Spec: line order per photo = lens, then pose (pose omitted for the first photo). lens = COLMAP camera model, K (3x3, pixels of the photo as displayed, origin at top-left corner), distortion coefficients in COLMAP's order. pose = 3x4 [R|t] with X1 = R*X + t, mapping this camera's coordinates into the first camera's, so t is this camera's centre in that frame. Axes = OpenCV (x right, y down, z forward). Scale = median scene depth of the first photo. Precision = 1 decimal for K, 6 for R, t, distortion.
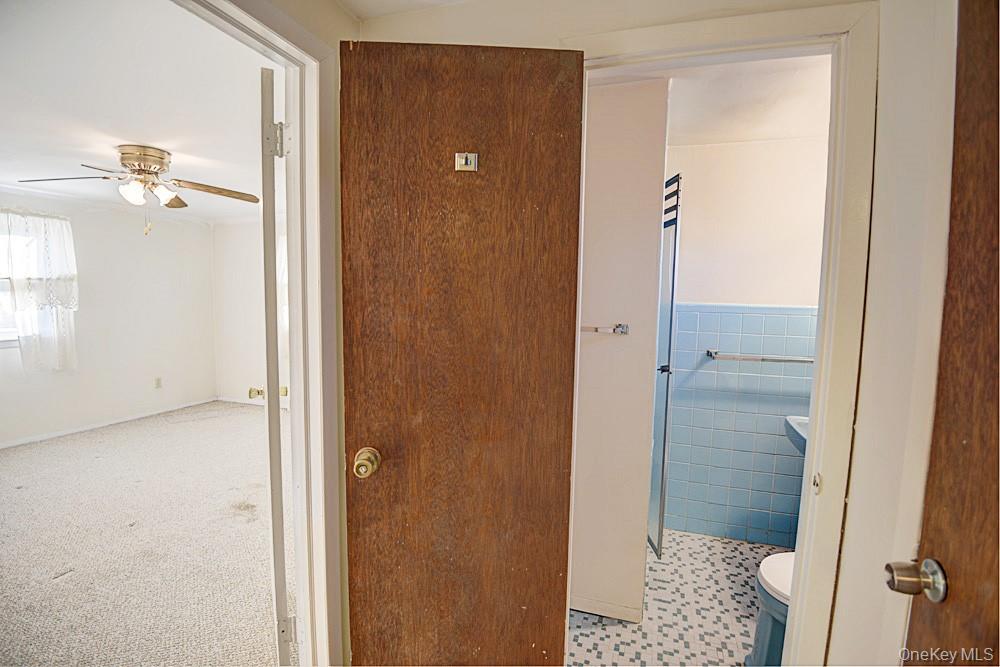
lens RADIAL K [[481.7, 0, 496.2], [0, 481.7, 330.7], [0, 0, 1]] dist [-0.030836, -0.000441]
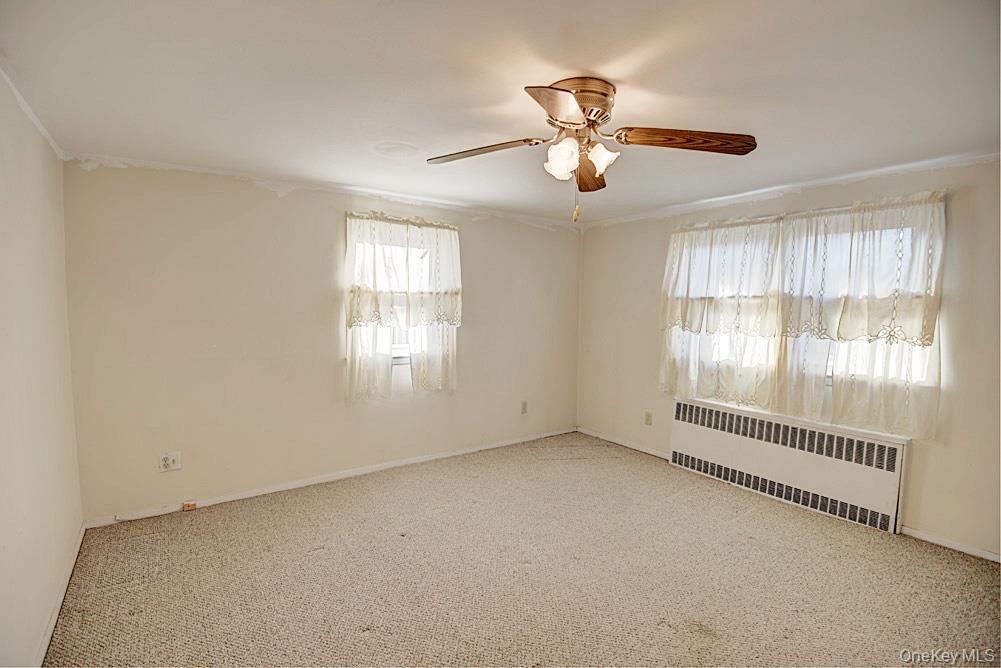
lens RADIAL K [[482.2, 0, 502.6], [0, 482.2, 335.6], [0, 0, 1]] dist [-0.030836, -0.000441]
pose [[0.823749, 0.040933, -0.565475, -0.301806], [-0.048543, 0.998820, 0.001587, -0.033711], [0.564872, 0.026143, 0.824764, 0.281120]]
